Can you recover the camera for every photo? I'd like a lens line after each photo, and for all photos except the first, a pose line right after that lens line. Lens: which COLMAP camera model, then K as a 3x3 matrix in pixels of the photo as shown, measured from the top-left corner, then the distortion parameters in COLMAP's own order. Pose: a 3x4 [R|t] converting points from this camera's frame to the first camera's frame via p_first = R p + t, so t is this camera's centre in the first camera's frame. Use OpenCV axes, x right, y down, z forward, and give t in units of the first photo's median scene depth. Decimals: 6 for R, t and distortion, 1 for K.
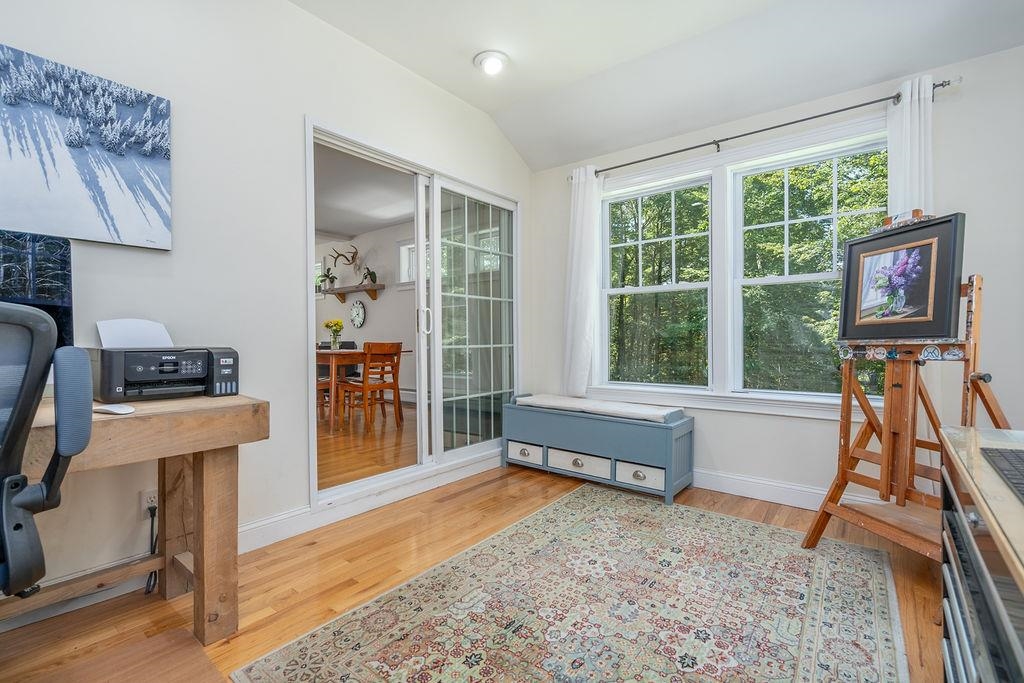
lens RADIAL K [[464.4, 0, 511.7], [0, 464.4, 344.2], [0, 0, 1]] dist [-0.007251, 0.001895]
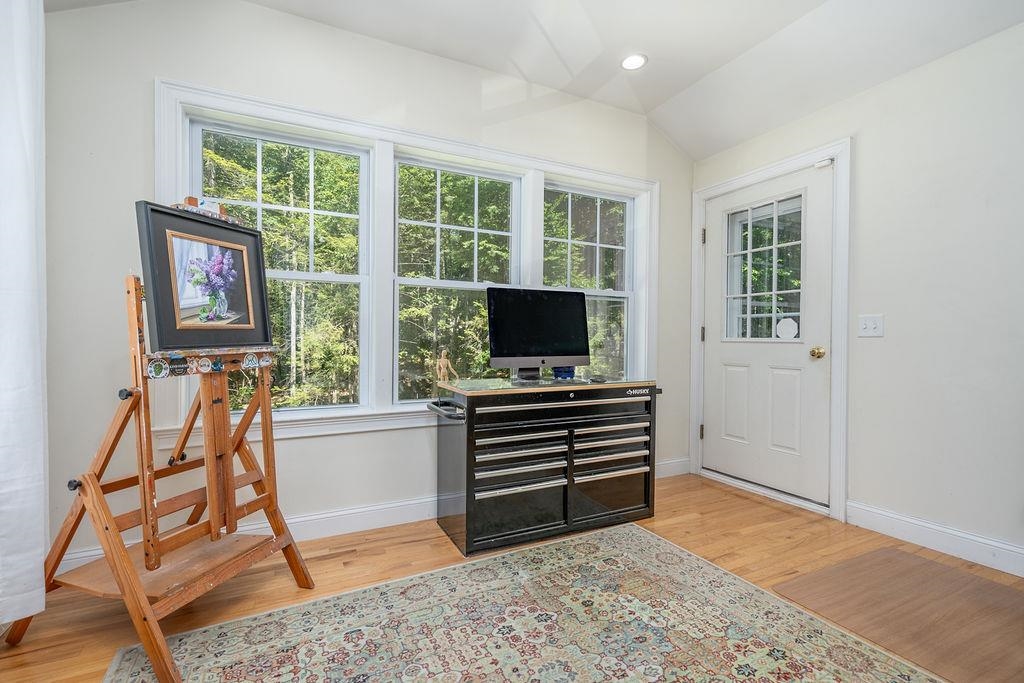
lens RADIAL K [[464.4, 0, 511.5], [0, 464.4, 345.6], [0, 0, 1]] dist [-0.007251, 0.001895]
pose [[-0.907885, -0.003560, 0.419204, -0.030354], [0.006357, 0.999732, 0.022257, -0.030957], [-0.419171, 0.022872, -0.907619, 1.570207]]
